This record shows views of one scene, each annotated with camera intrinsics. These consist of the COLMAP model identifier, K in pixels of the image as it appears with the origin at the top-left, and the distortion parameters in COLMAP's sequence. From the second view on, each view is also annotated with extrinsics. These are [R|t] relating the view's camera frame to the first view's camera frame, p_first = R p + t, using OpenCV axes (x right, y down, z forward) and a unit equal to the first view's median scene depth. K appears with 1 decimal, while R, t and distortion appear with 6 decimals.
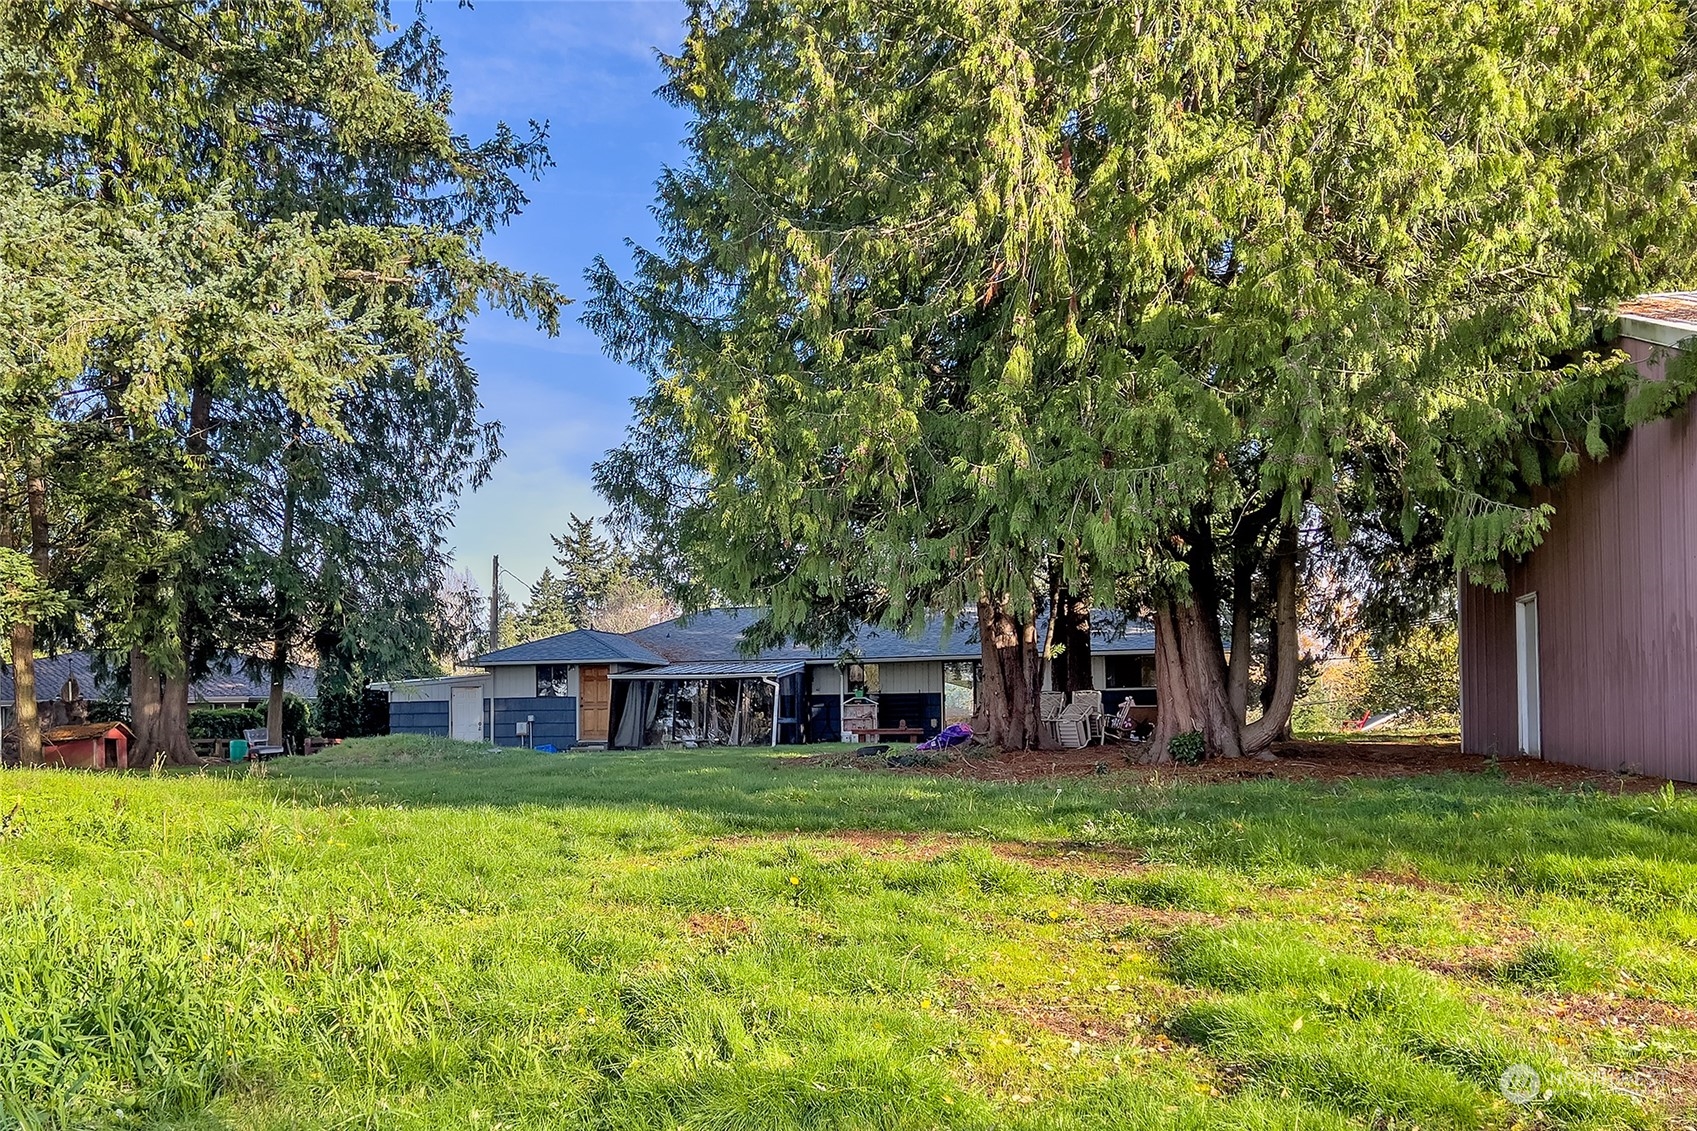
lens RADIAL K [[1356.5, 0, 860.5], [0, 1356.5, 649.4], [0, 0, 1]] dist [0.039327, -0.044463]
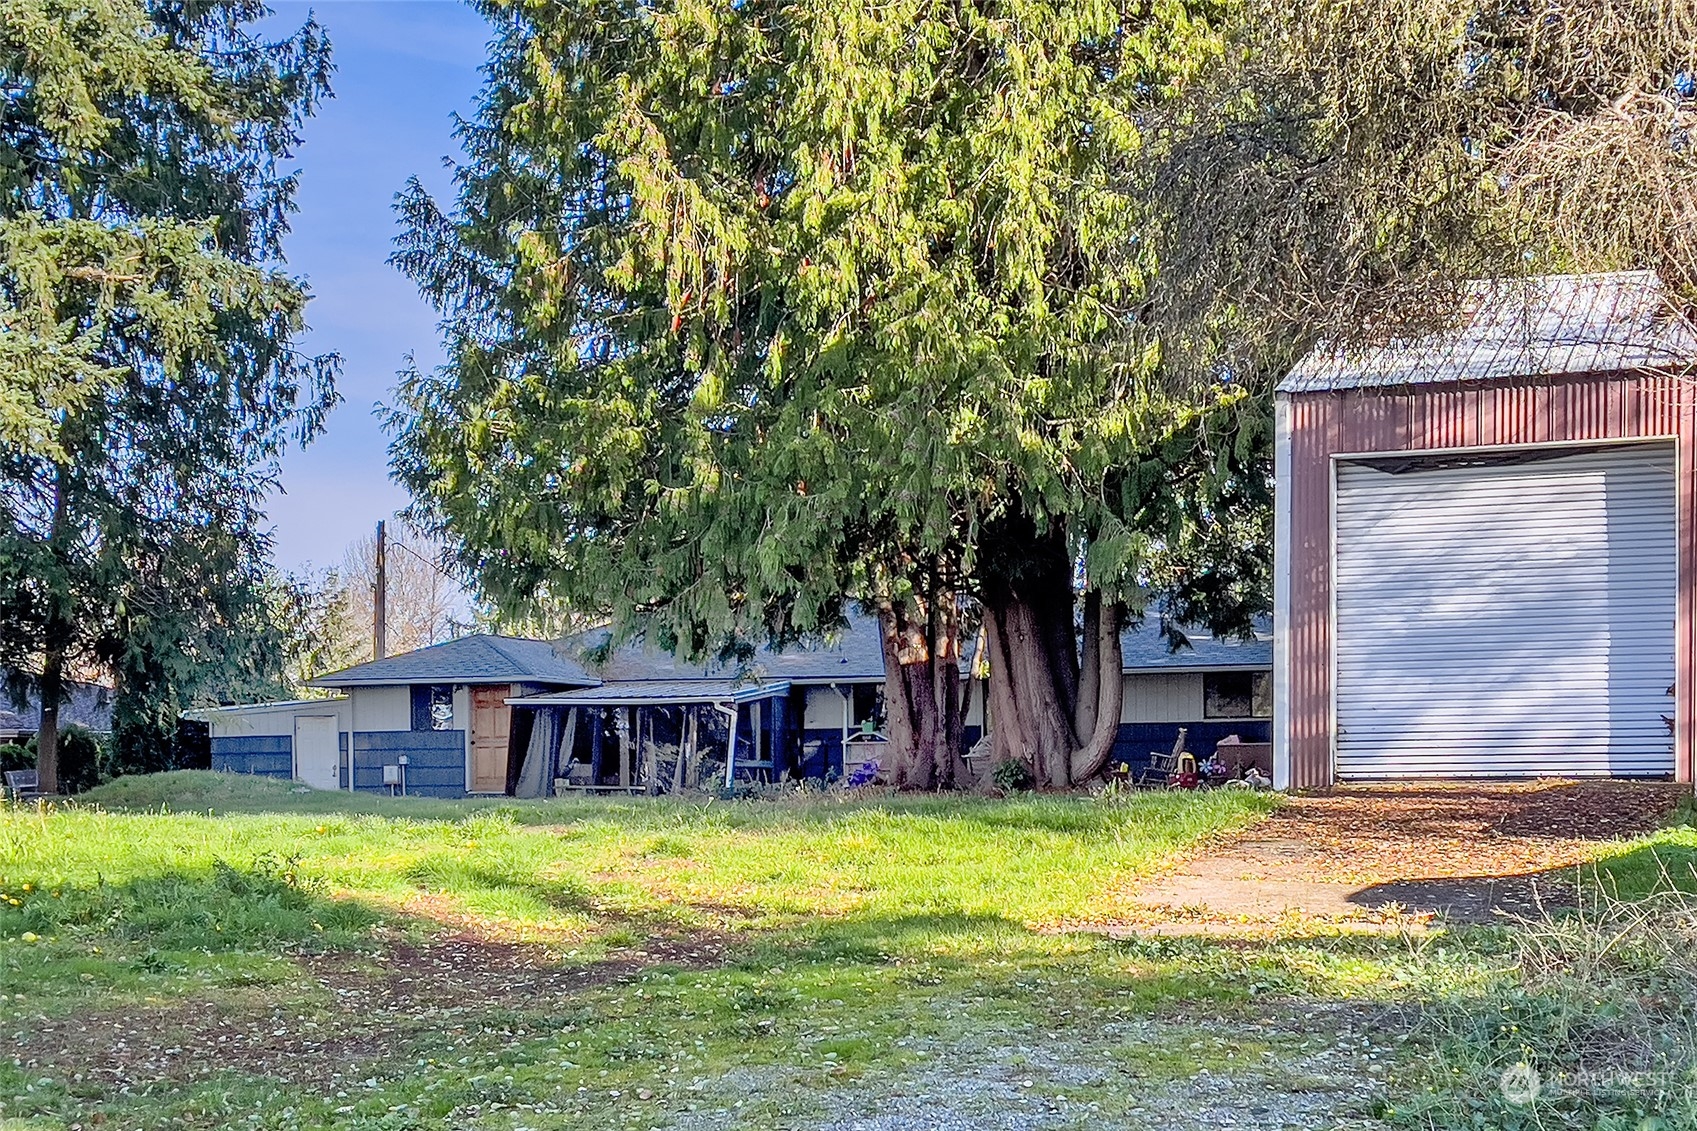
lens RADIAL K [[2532.1, 0, 899.1], [0, 2532.1, 699.2], [0, 0, 1]] dist [0.157595, 0.000000]
pose [[0.994744, 0.002712, -0.102353, 0.170470], [-0.001079, 0.999871, 0.016011, -0.002646], [0.102383, -0.015817, 0.994619, -0.330883]]
